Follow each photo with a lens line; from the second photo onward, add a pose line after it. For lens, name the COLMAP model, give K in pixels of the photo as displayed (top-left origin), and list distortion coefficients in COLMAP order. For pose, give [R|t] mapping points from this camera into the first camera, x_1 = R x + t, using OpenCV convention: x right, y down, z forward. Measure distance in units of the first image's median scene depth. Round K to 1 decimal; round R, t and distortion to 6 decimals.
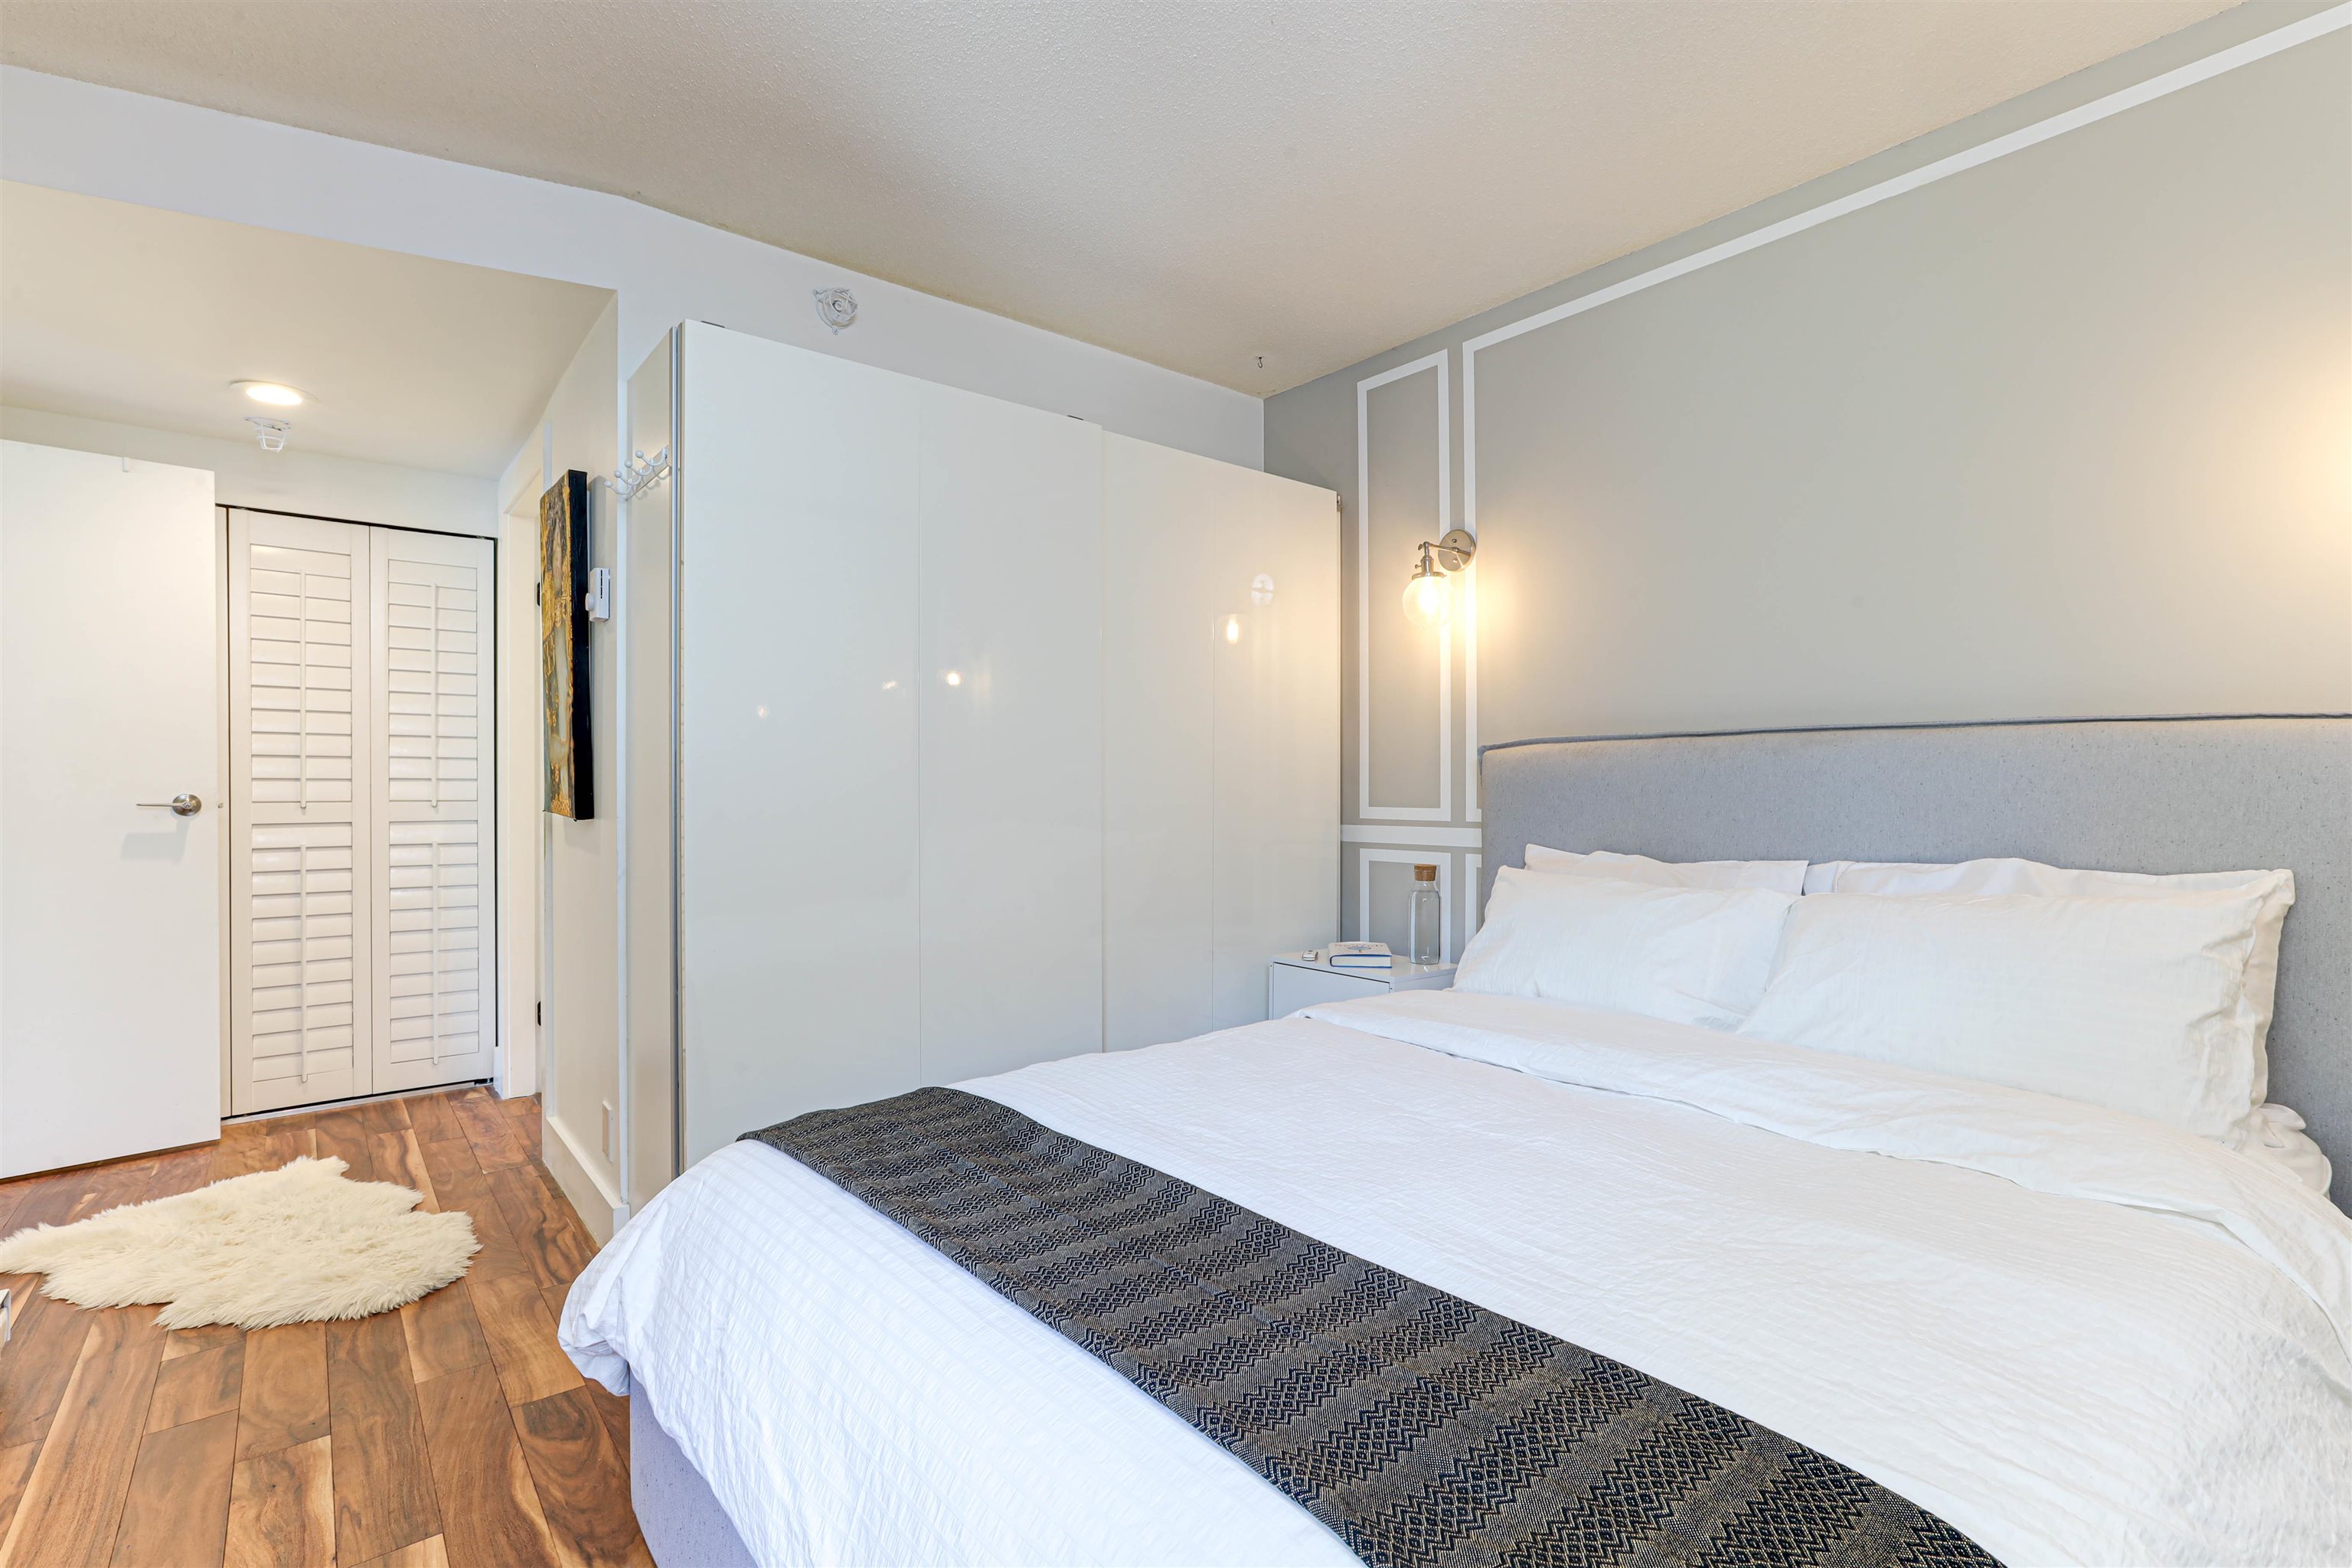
lens RADIAL K [[1082.2, 0, 1188.9], [0, 1082.2, 806.5], [0, 0, 1]] dist [-0.038735, 0.019375]
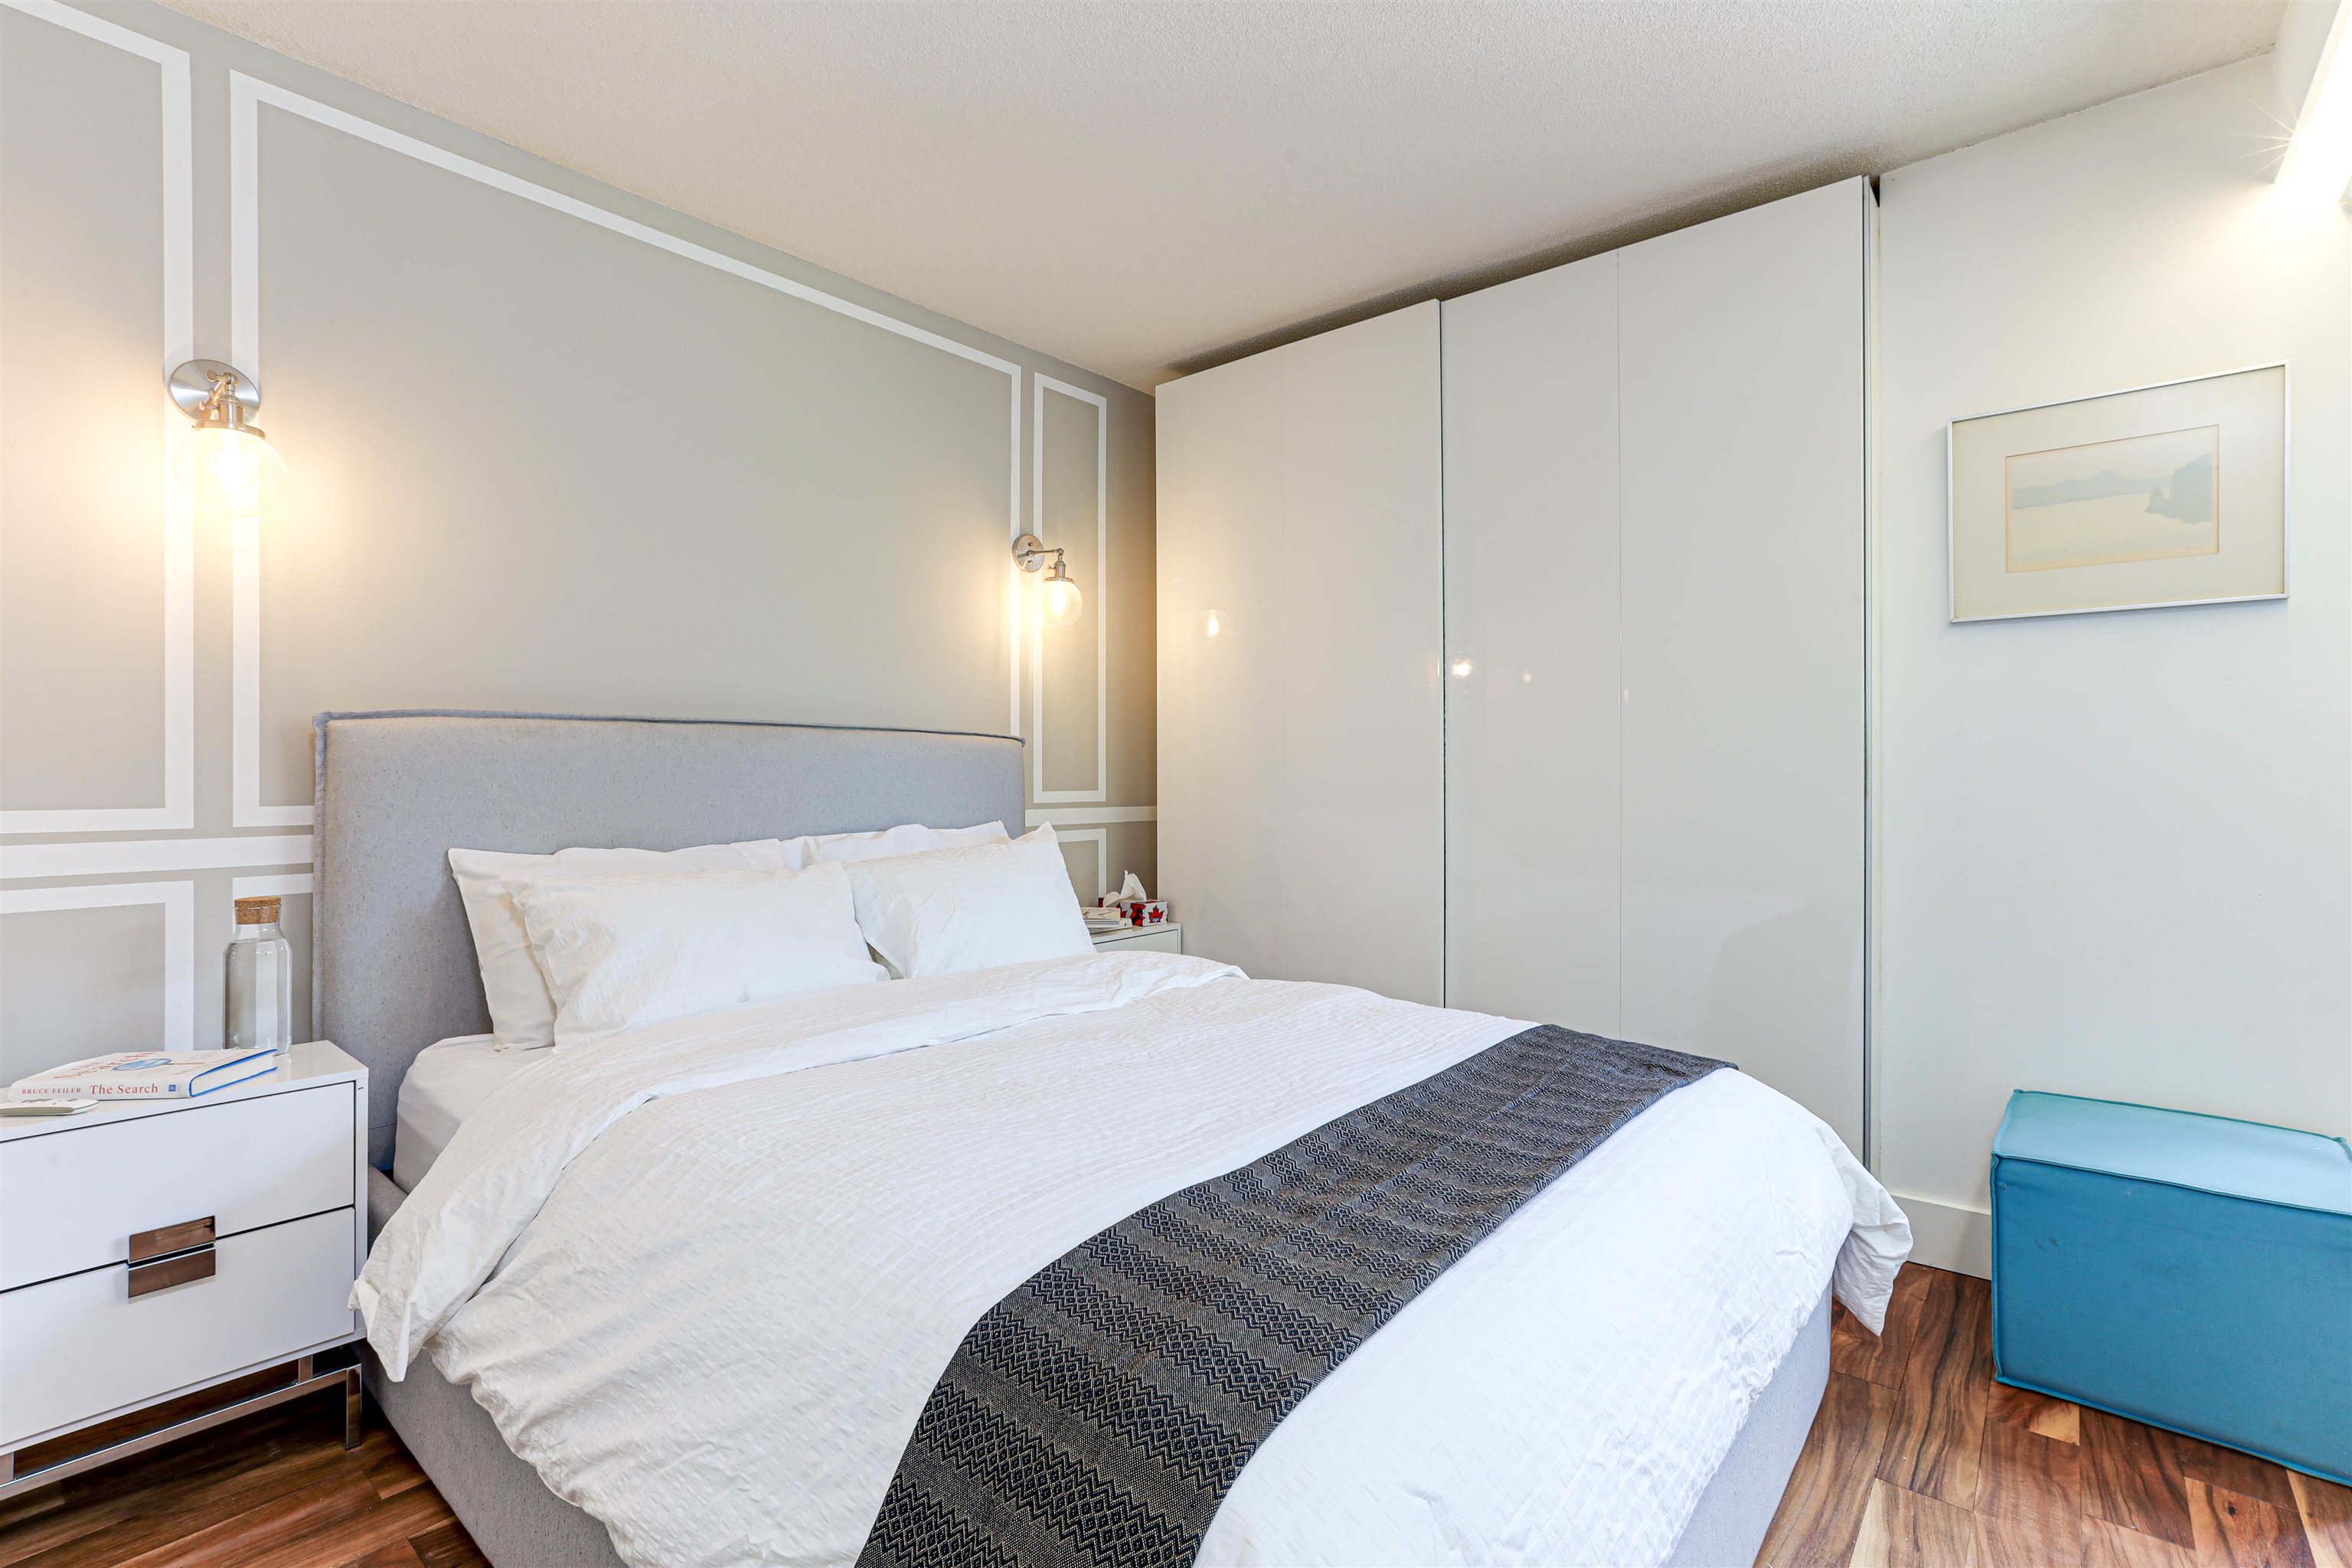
lens RADIAL K [[1082.2, 0, 1188.9], [0, 1082.2, 806.5], [0, 0, 1]] dist [-0.038735, 0.019375]
pose [[-0.175969, -0.028532, 0.983982, -0.536552], [0.013789, 0.999410, 0.031445, -0.011786], [-0.984299, 0.019102, -0.175471, 0.656121]]
